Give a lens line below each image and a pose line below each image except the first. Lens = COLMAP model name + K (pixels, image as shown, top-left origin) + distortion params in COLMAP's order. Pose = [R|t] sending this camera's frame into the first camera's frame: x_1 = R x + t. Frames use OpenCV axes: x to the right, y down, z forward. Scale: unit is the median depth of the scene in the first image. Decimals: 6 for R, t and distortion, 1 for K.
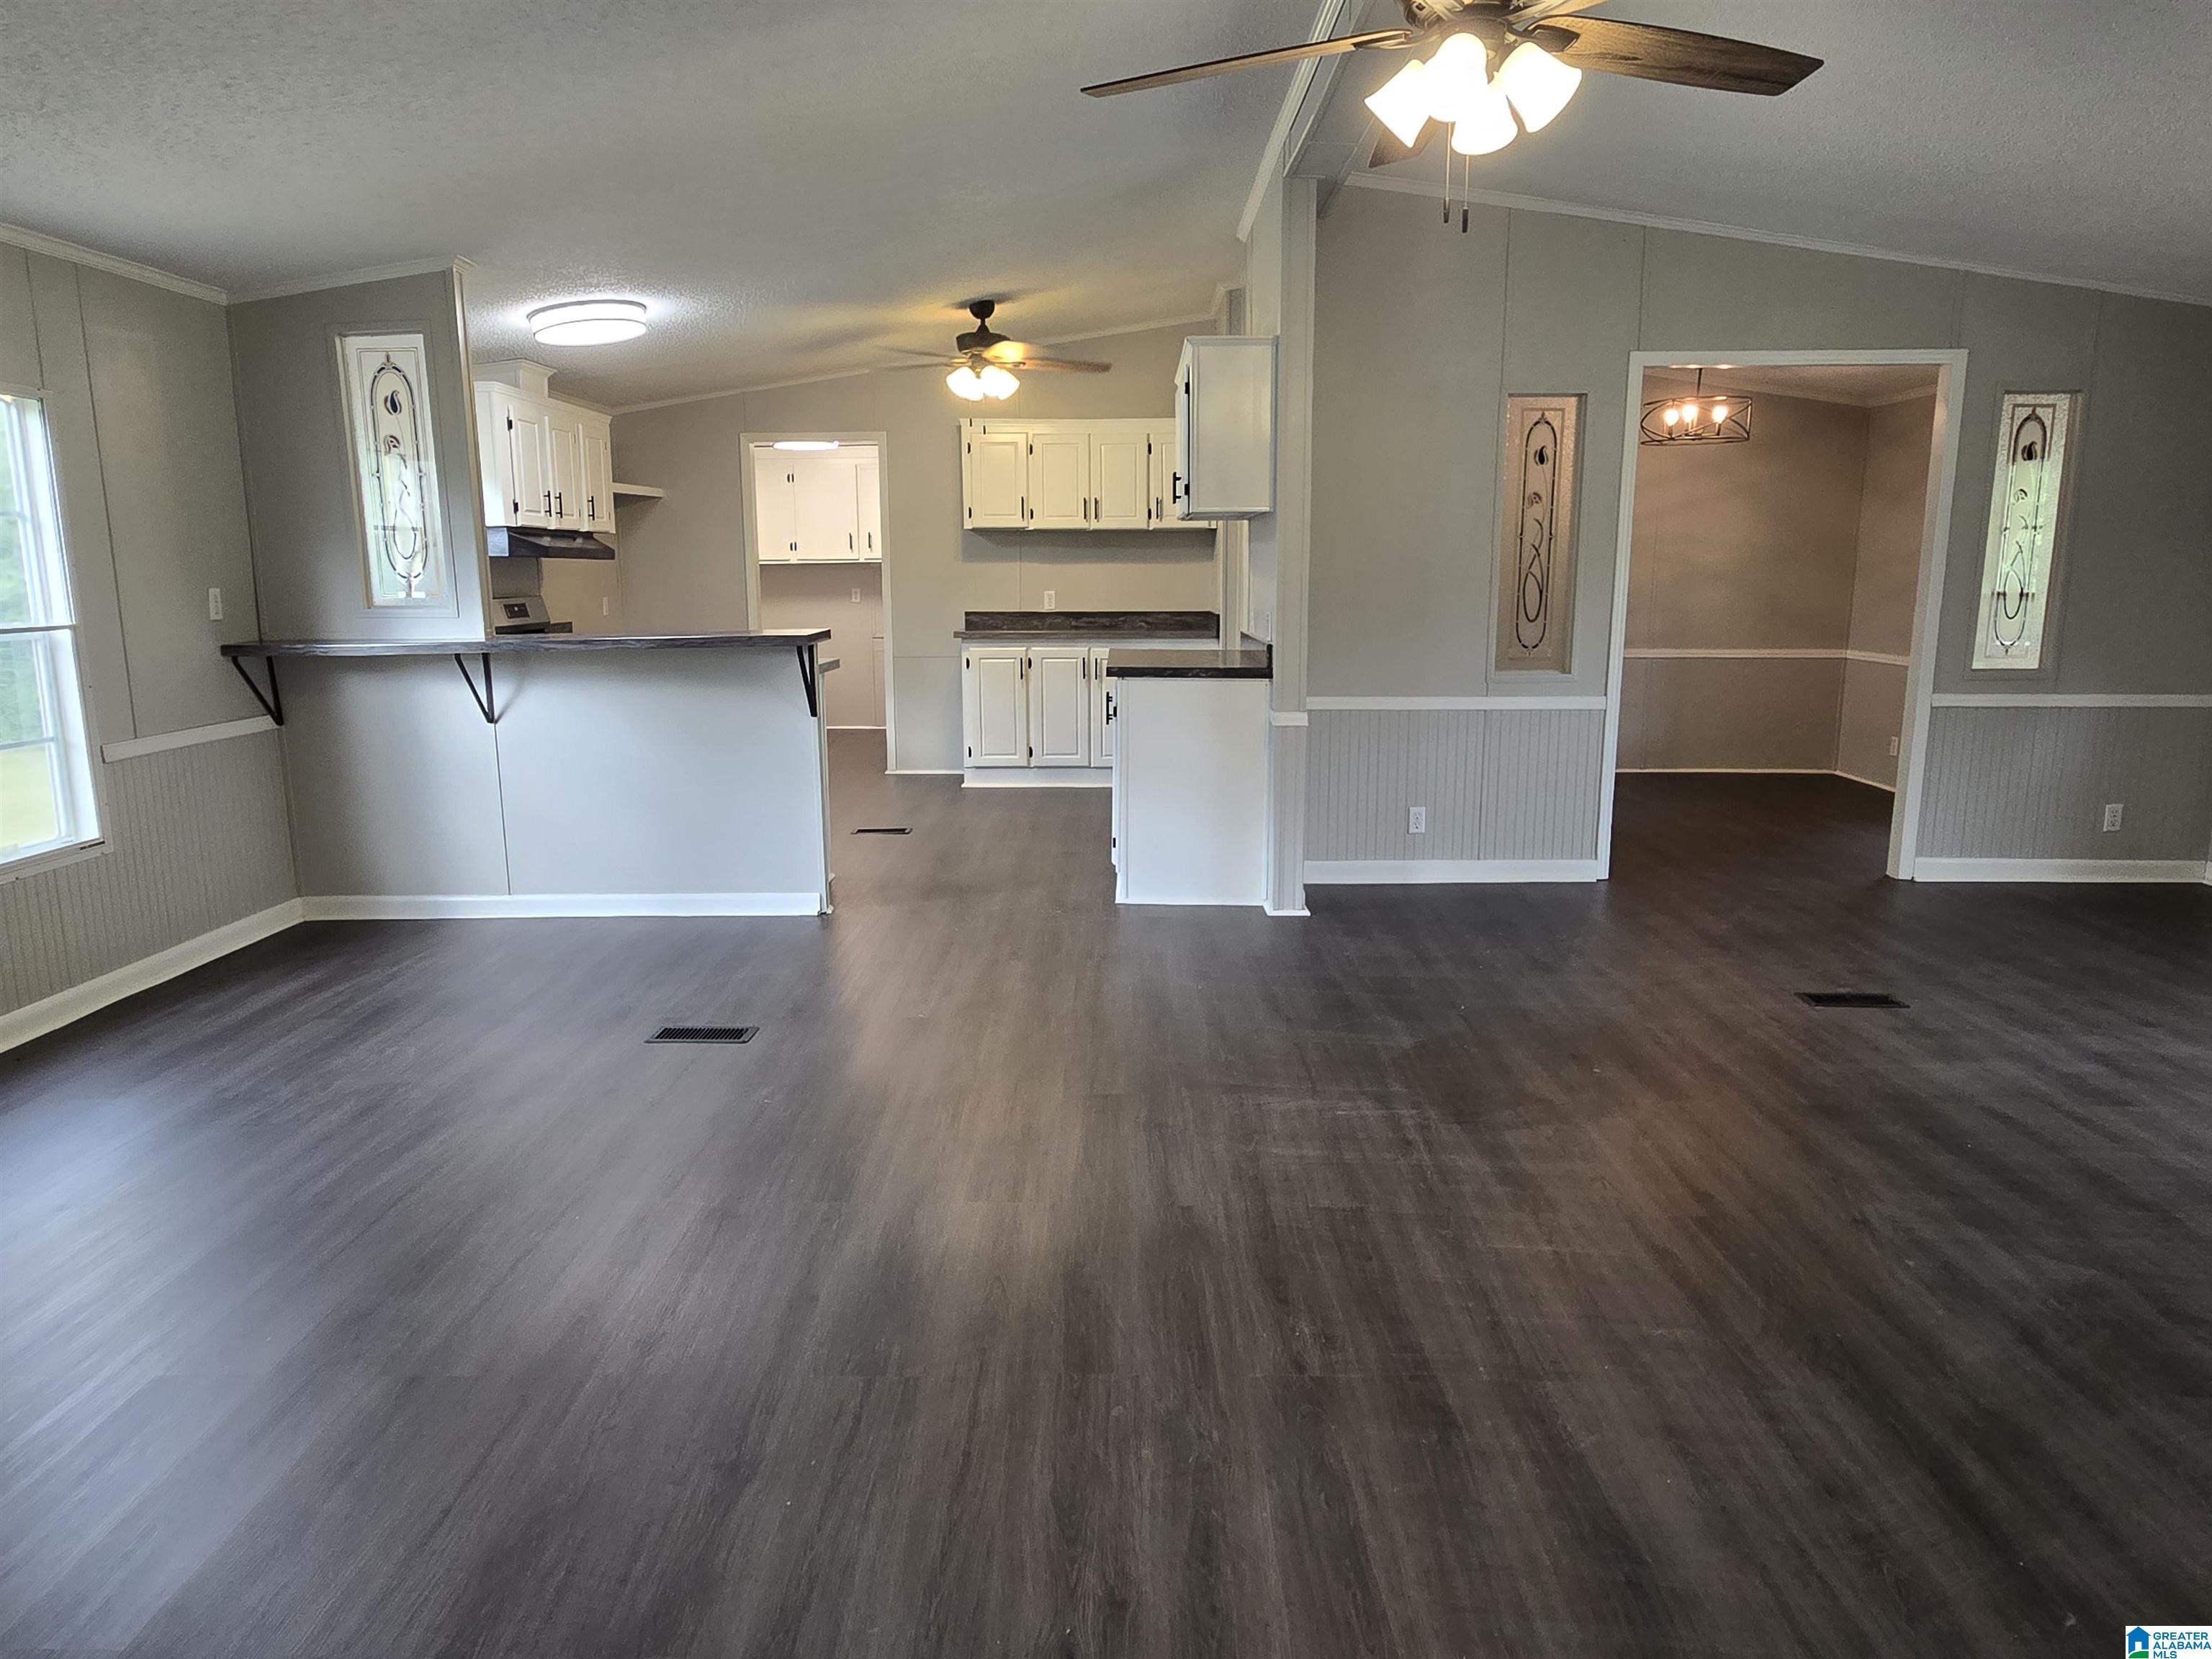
lens RADIAL K [[1384.1, 0, 1089.3], [0, 1384.1, 816.5], [0, 0, 1]] dist [-0.001287, 0.001469]
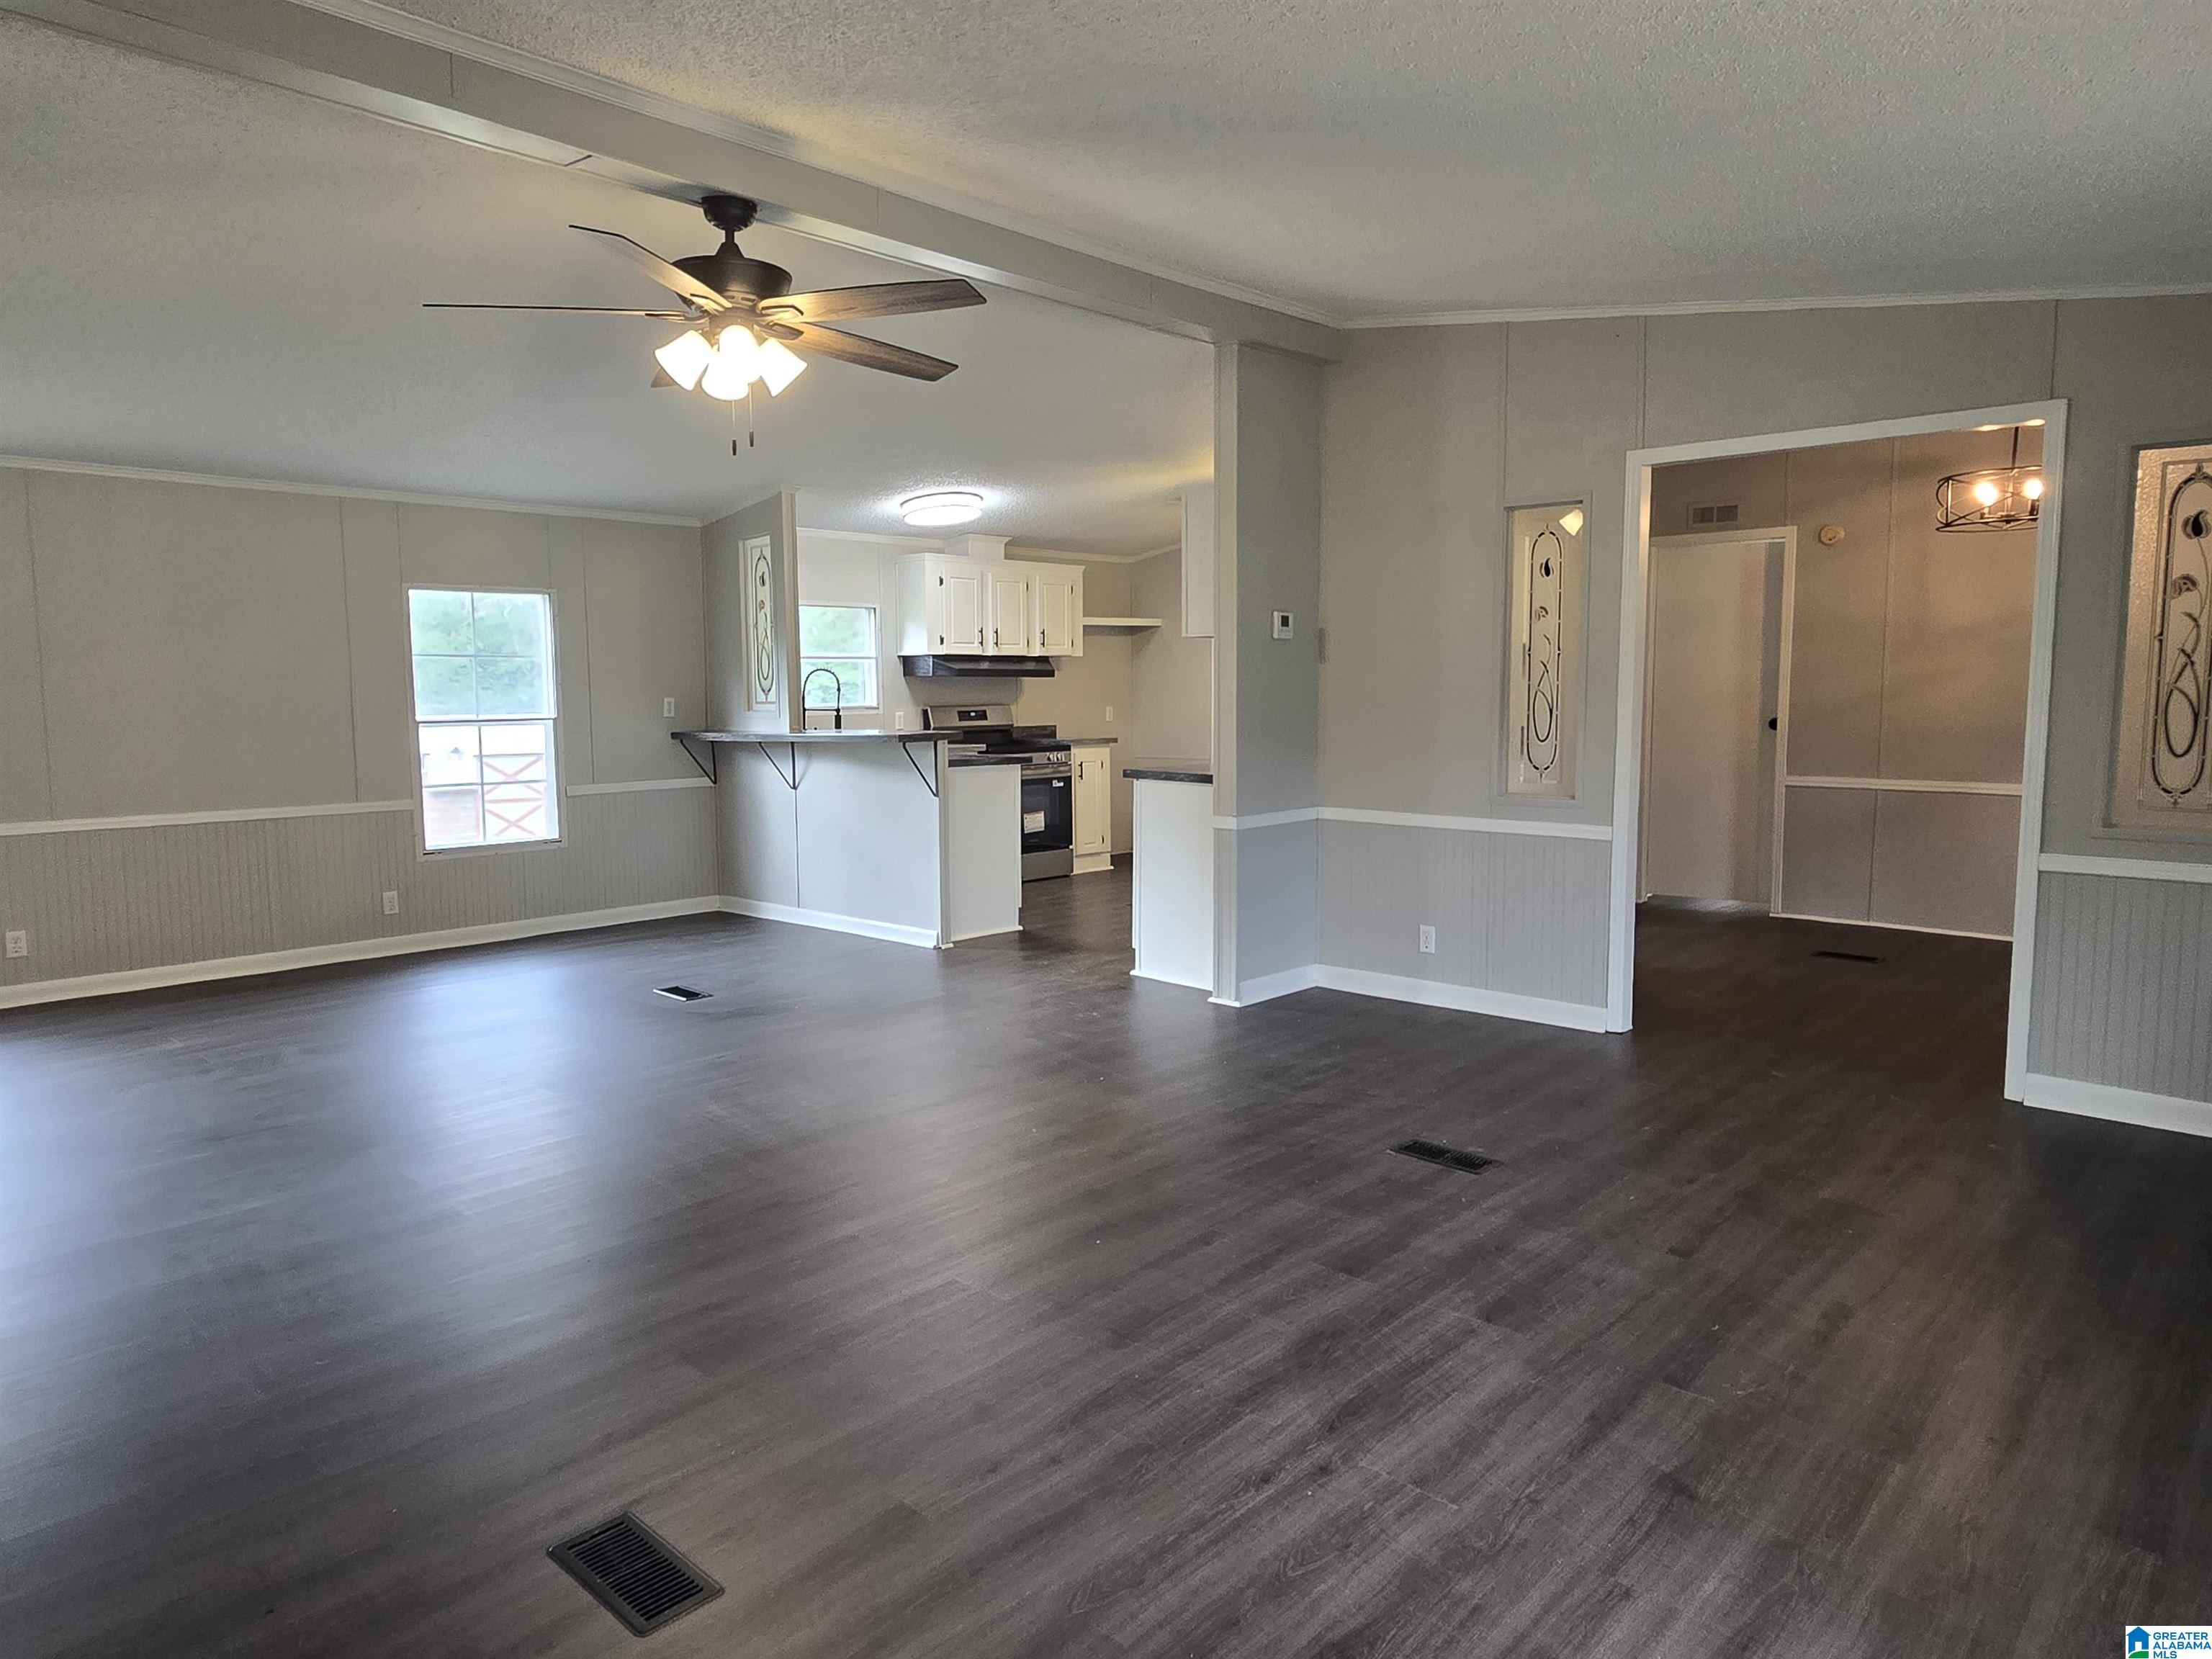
lens RADIAL K [[1384.1, 0, 1091.6], [0, 1384.1, 816.4], [0, 0, 1]] dist [-0.001287, 0.001469]
pose [[0.740909, 0.063803, -0.668568, 0.777785], [-0.116456, 0.992602, -0.034330, -0.024877], [0.661432, 0.103294, 0.742858, 0.116110]]
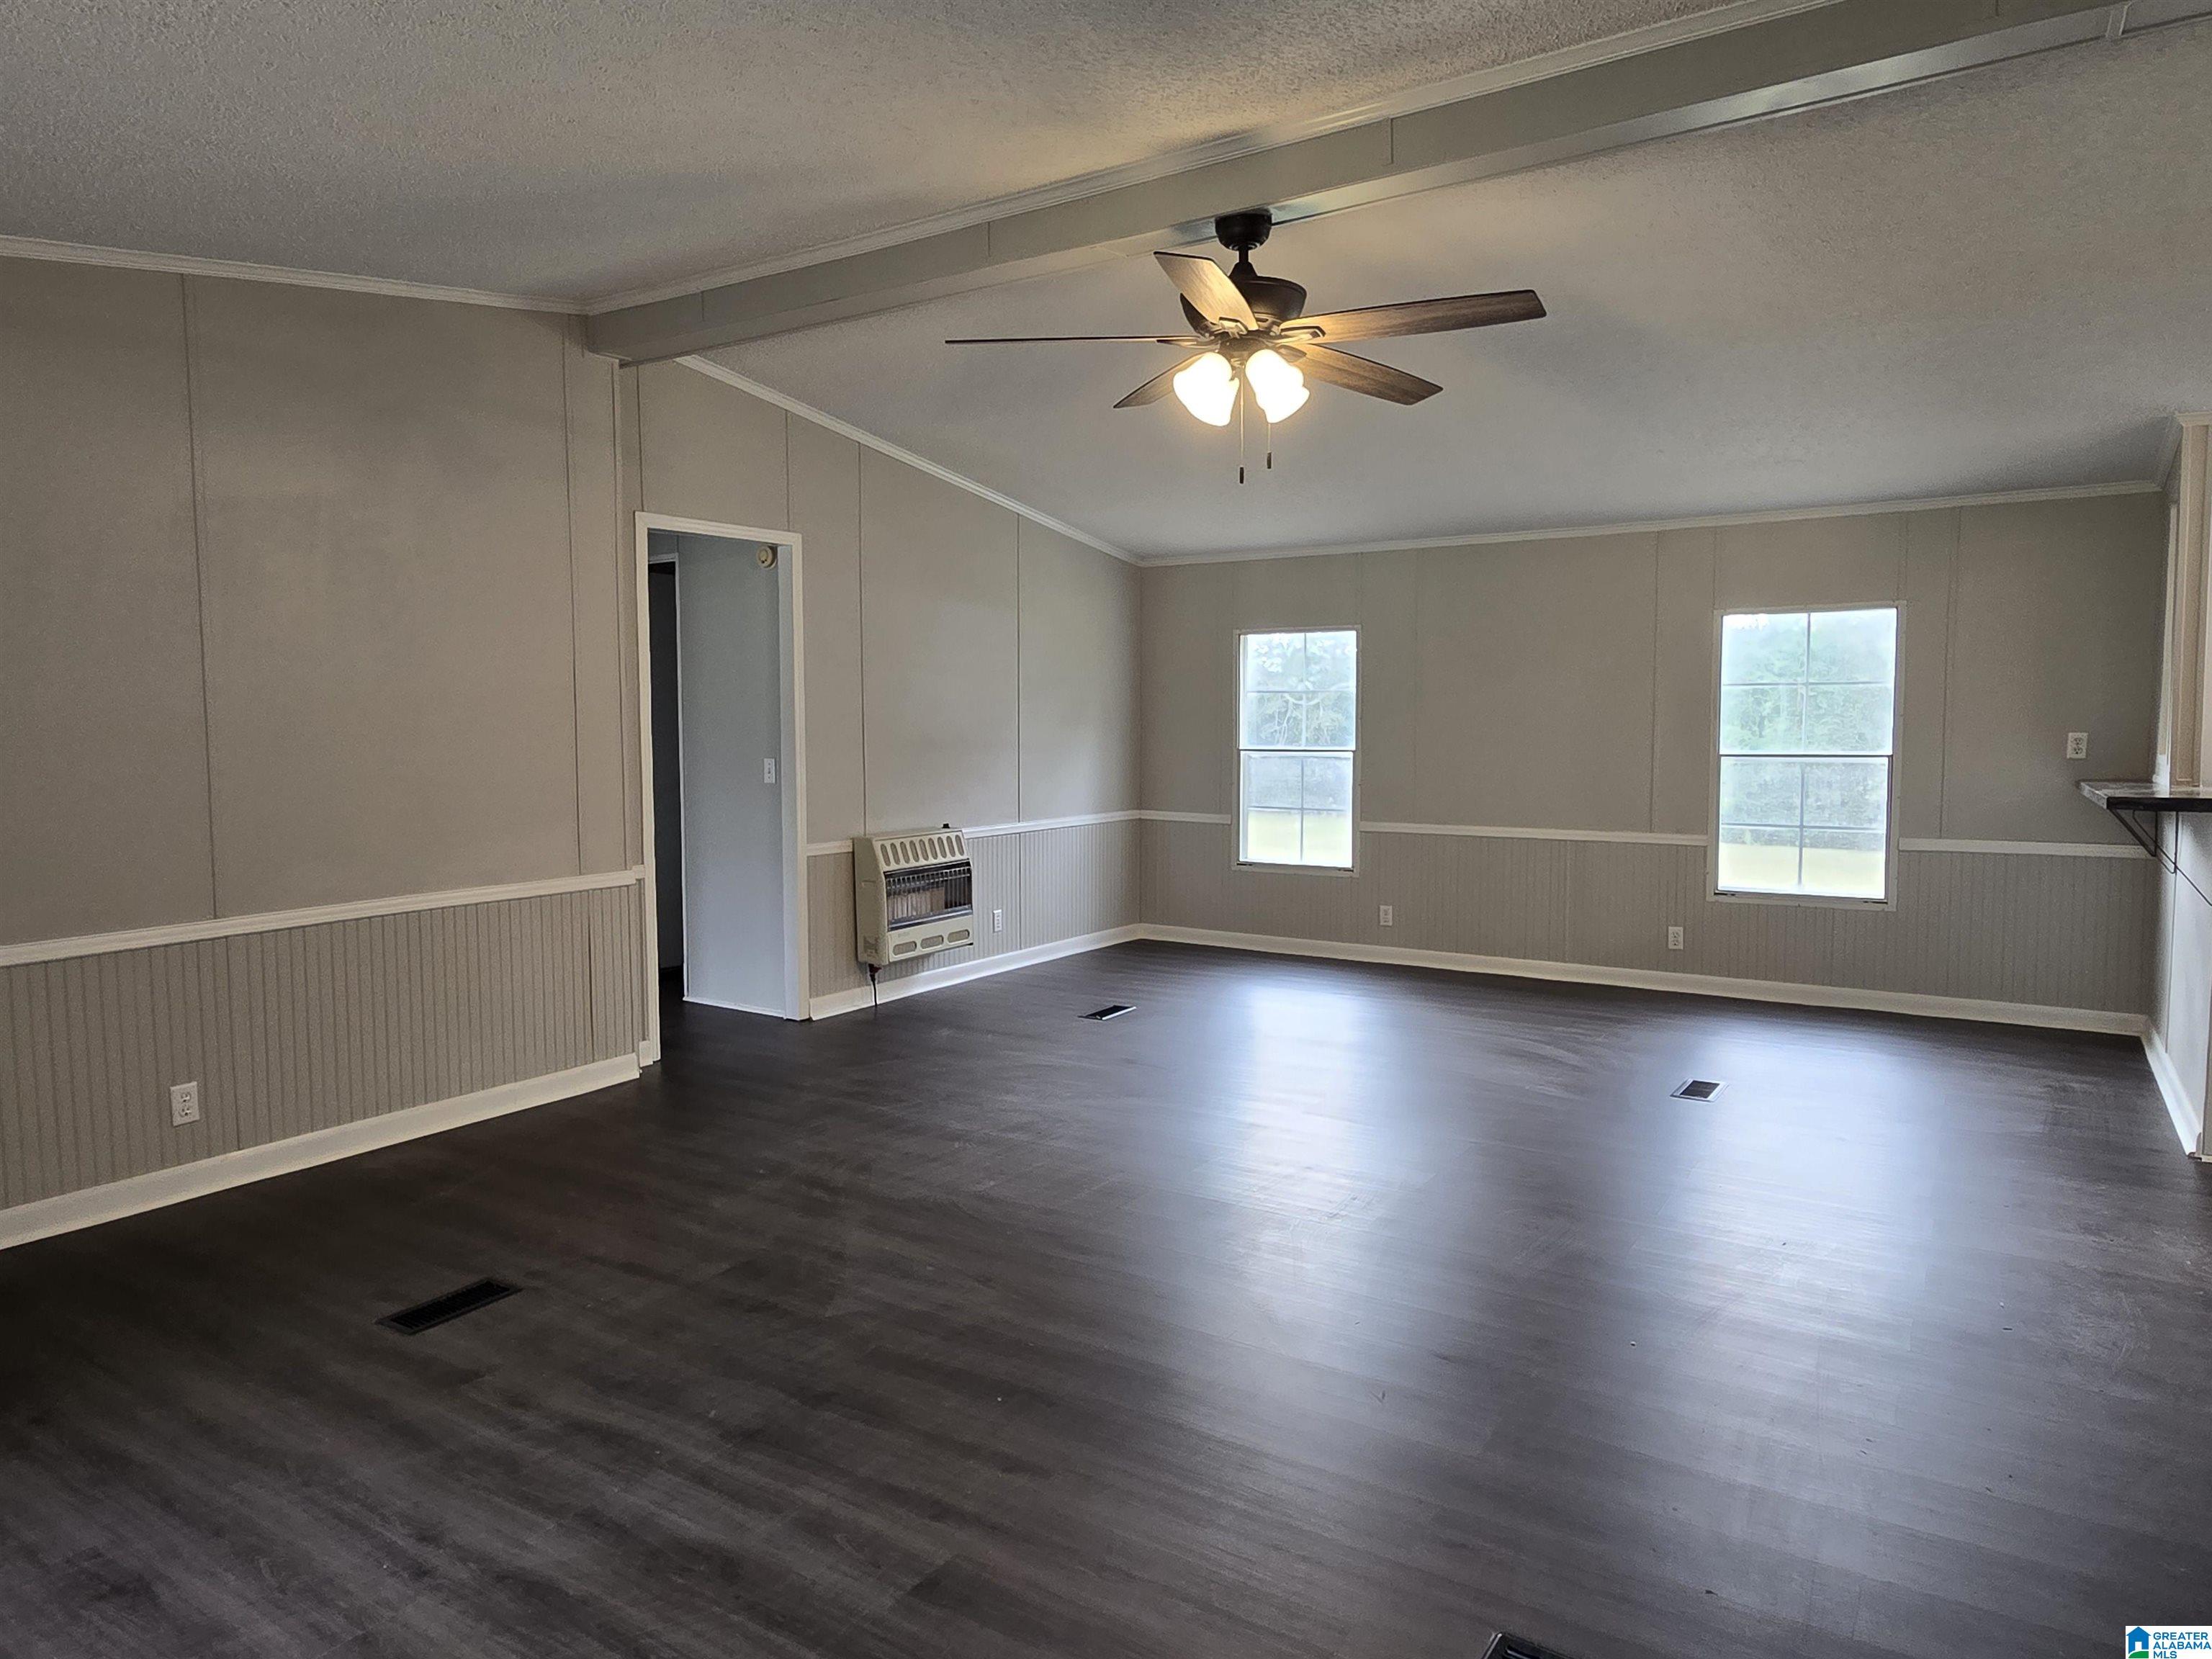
lens RADIAL K [[1384.1, 0, 1097.6], [0, 1384.1, 812.6], [0, 0, 1]] dist [-0.001287, 0.001469]
pose [[-0.531394, 0.063123, -0.844770, 0.777368], [-0.142078, 0.976453, 0.162335, -0.157333], [0.835126, 0.206287, -0.509913, 0.842241]]
